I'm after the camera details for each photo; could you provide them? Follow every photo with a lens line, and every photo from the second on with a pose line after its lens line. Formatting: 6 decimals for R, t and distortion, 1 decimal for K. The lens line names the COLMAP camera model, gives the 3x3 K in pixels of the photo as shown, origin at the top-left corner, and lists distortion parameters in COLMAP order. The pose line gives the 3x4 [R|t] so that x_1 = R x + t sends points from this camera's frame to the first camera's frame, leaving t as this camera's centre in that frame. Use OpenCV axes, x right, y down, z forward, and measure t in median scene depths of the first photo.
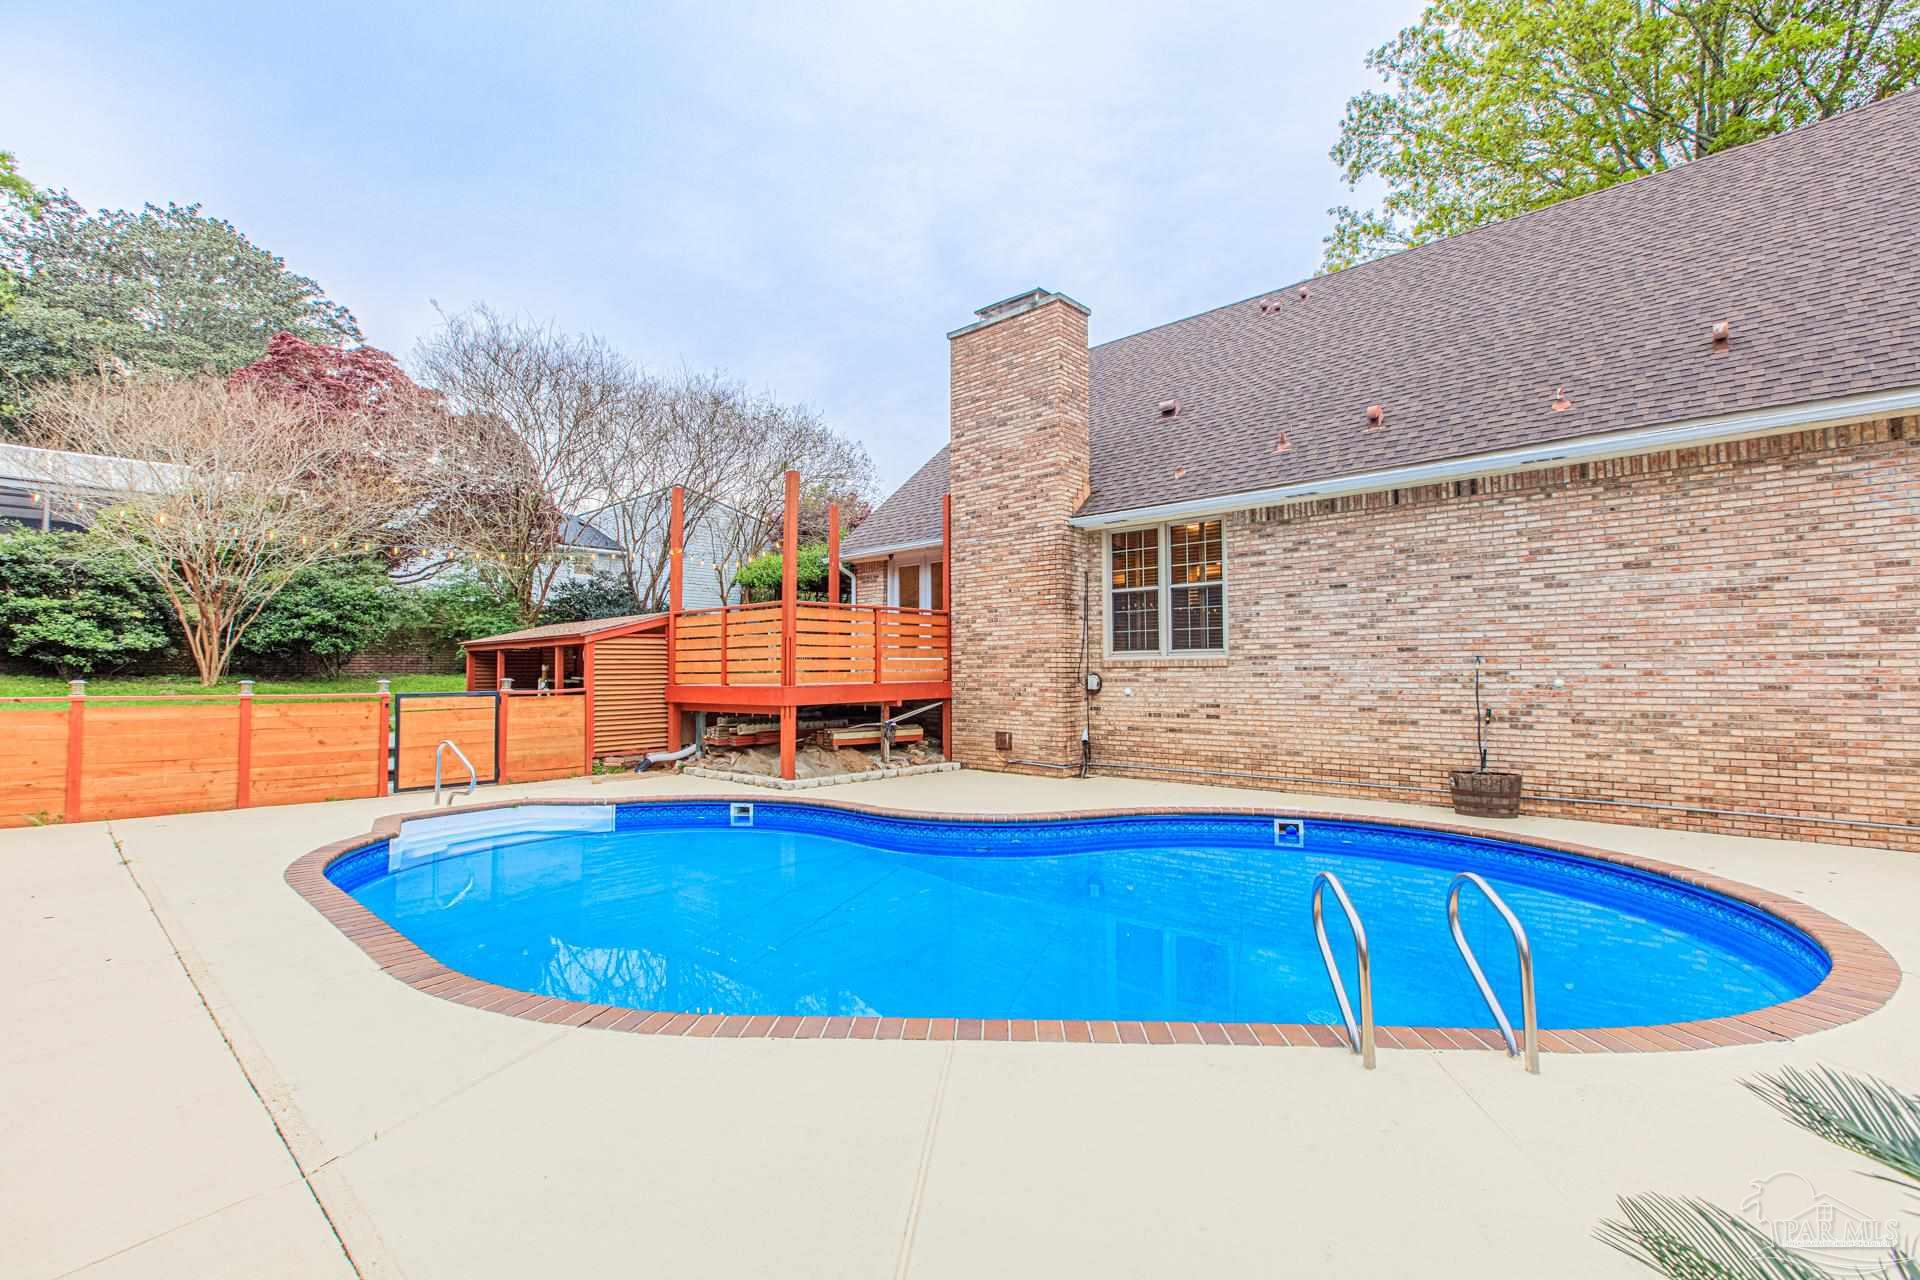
lens RADIAL K [[850.4, 0, 960.7], [0, 850.4, 643.7], [0, 0, 1]] dist [0.000224, -0.001280]
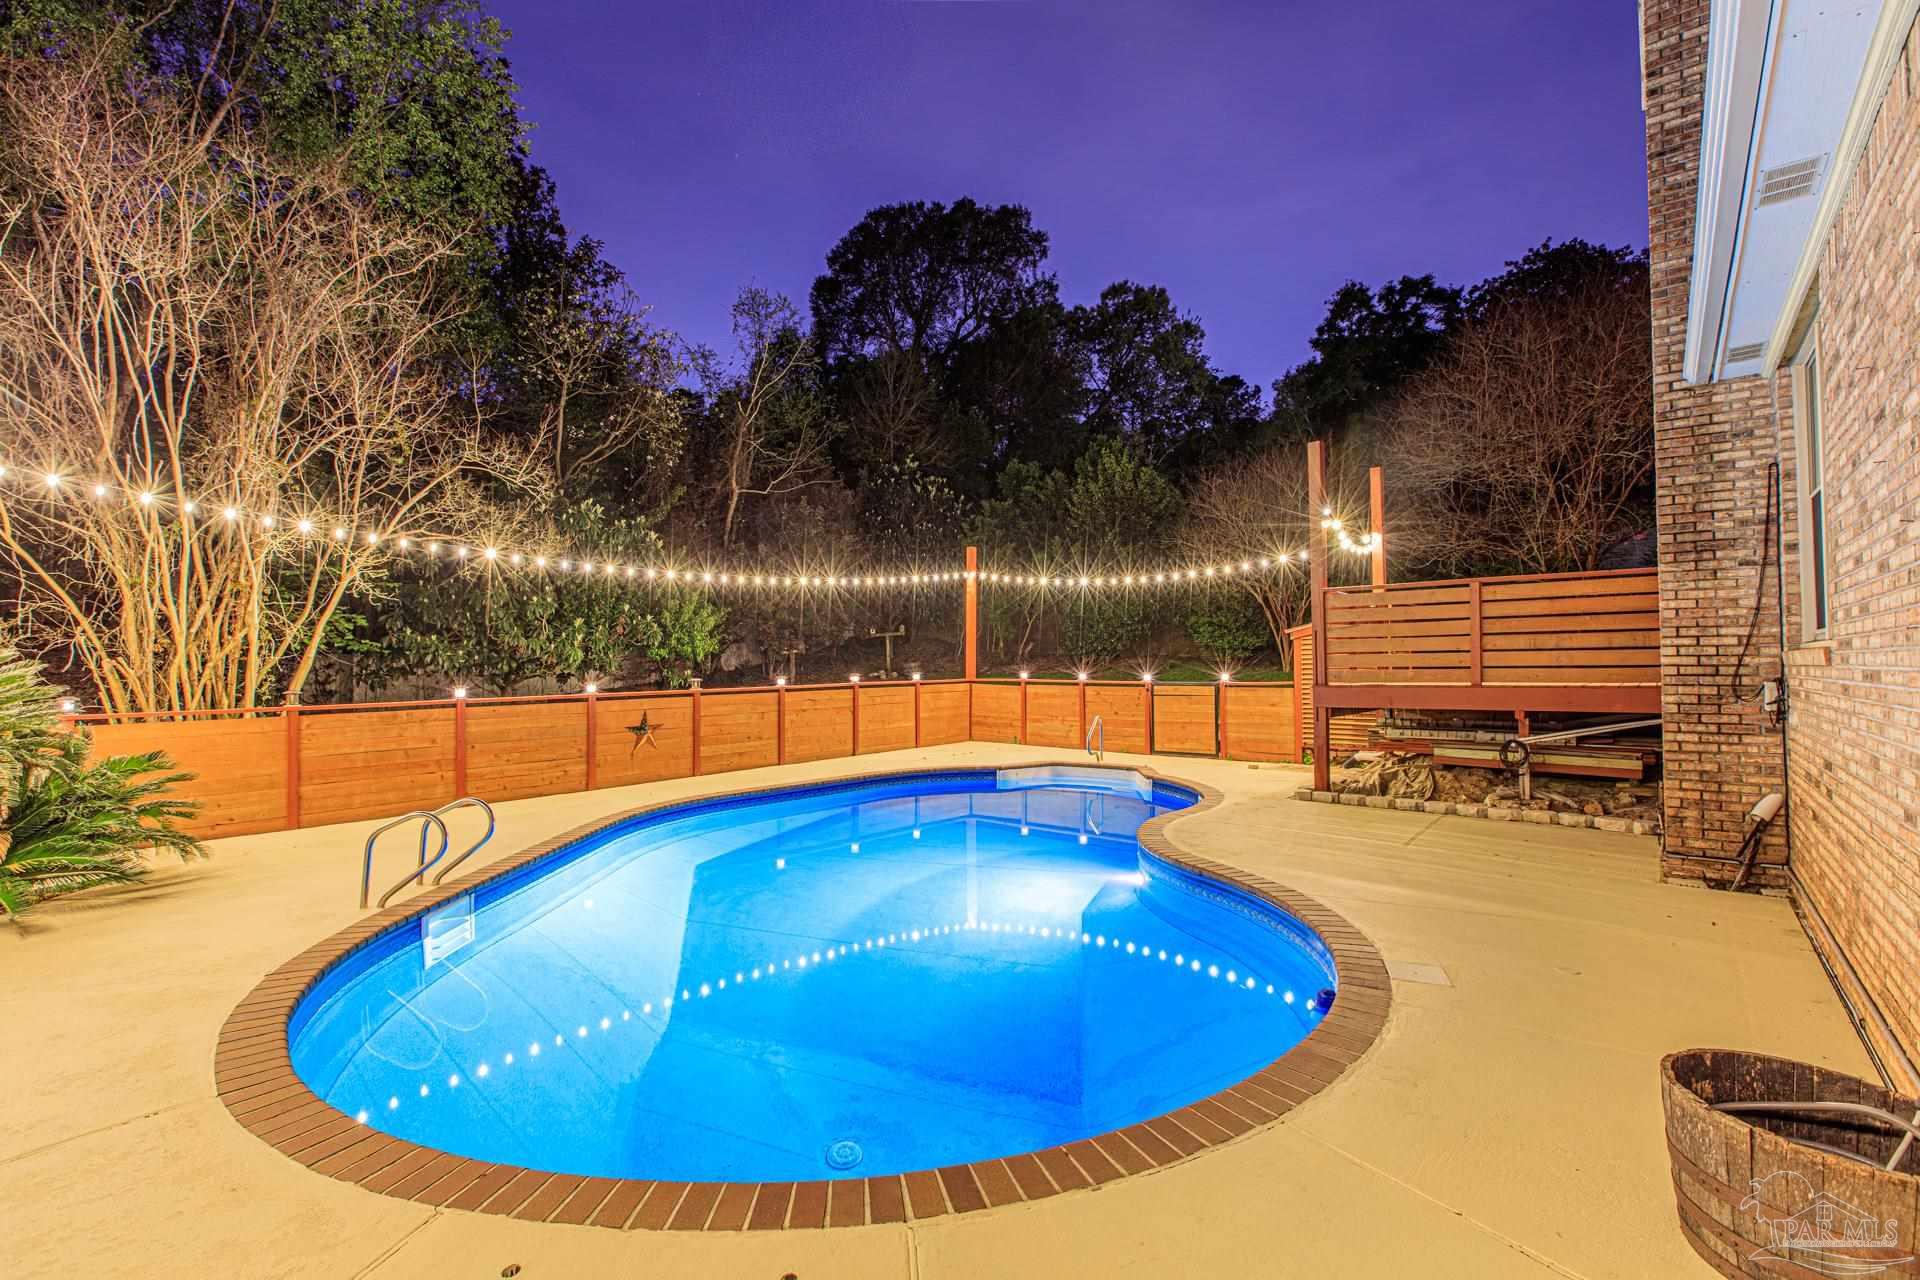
lens RADIAL K [[850.4, 0, 955.4], [0, 850.4, 642.1], [0, 0, 1]] dist [0.000224, -0.001280]
pose [[0.046001, -0.020139, -0.998738, 0.643052], [0.040754, 0.999002, -0.018267, 0.005577], [0.998110, -0.039862, 0.046776, 0.557951]]
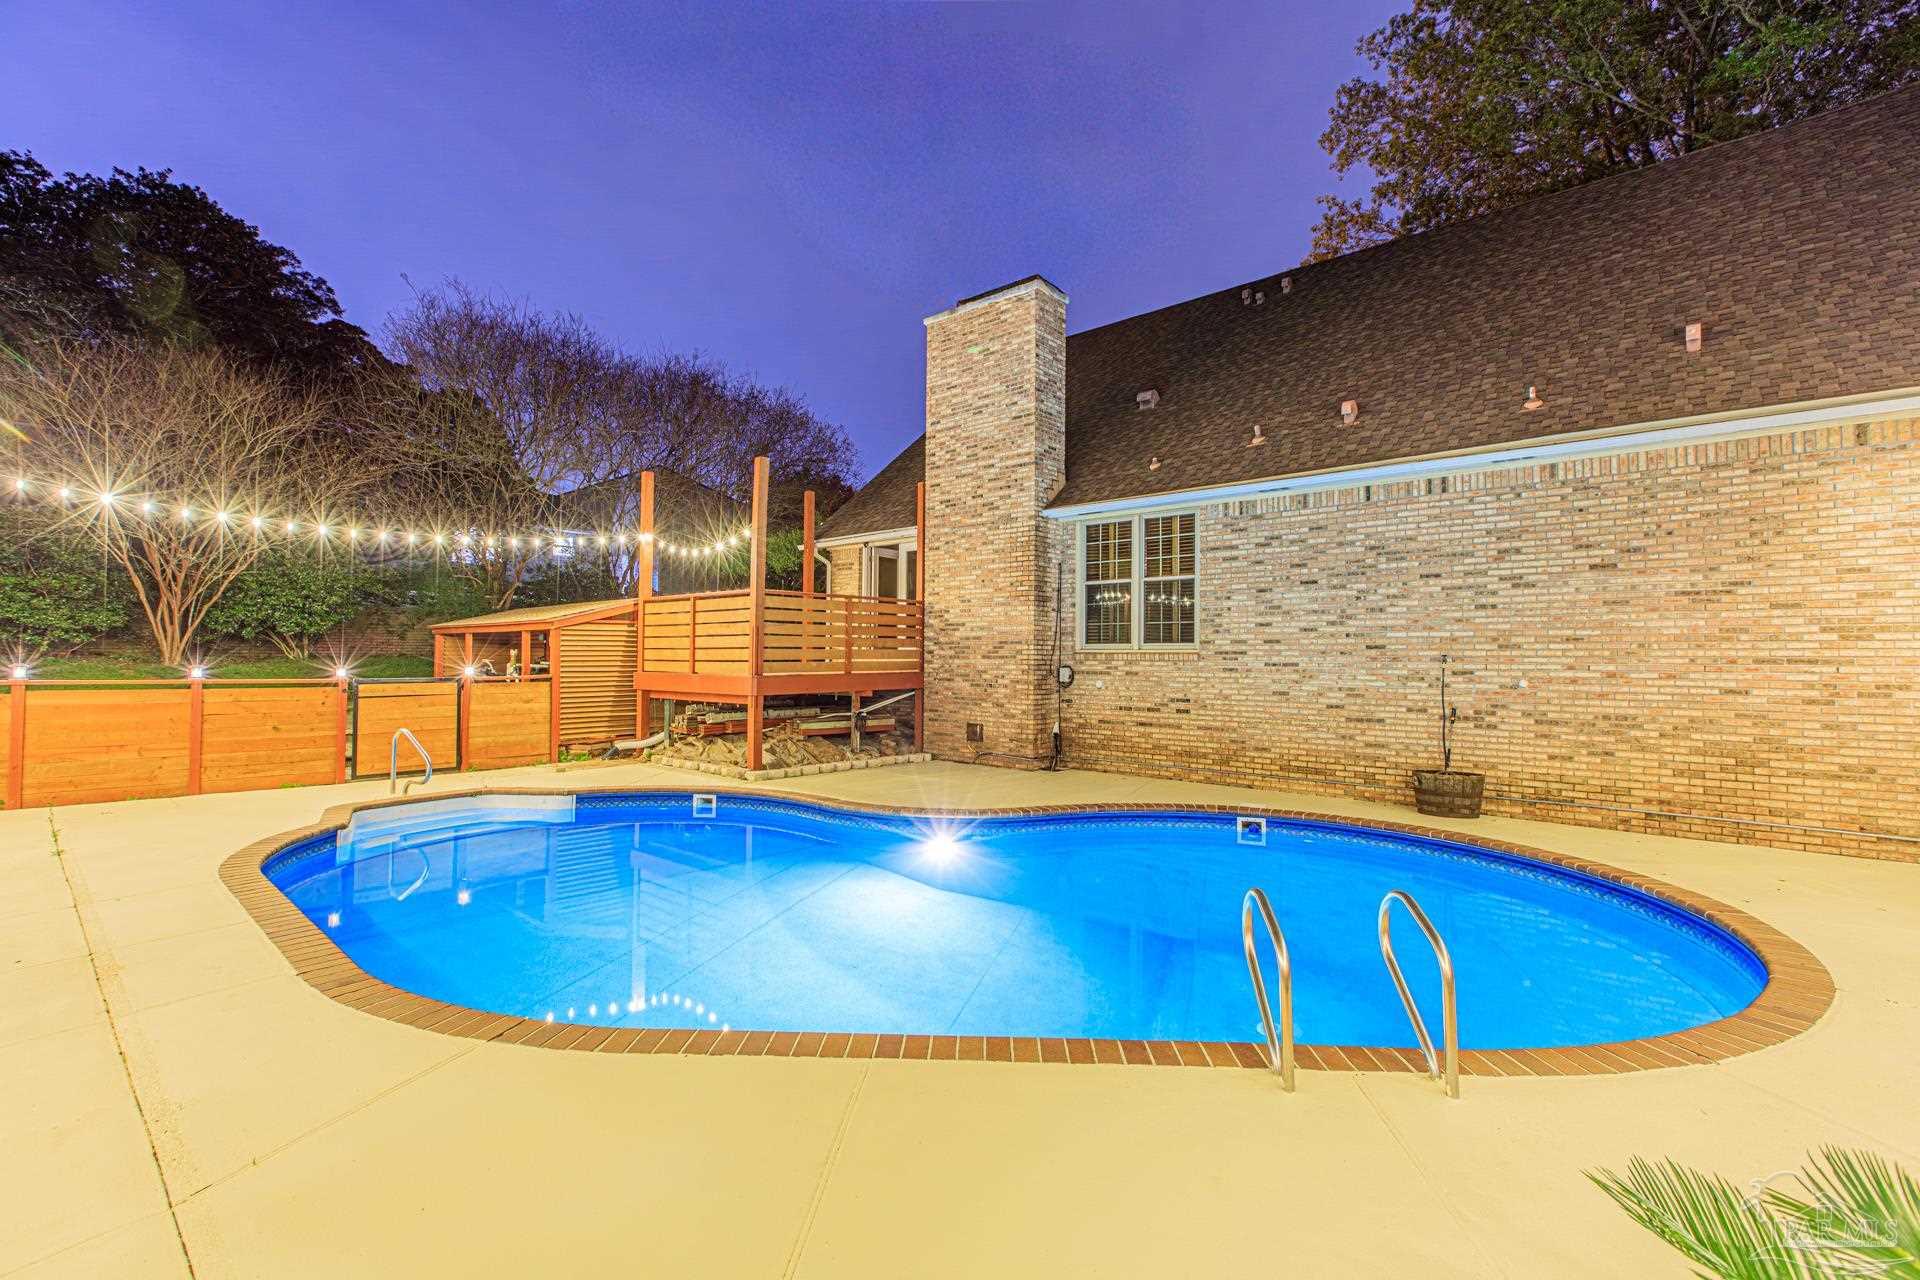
lens RADIAL K [[850.4, 0, 960.8], [0, 850.4, 643.6], [0, 0, 1]] dist [0.000224, -0.001280]
pose [[0.999833, 0.012296, 0.013519, 0.021108], [-0.012546, 0.999749, 0.018564, -0.008291], [-0.013288, -0.018730, 0.999736, 0.008115]]
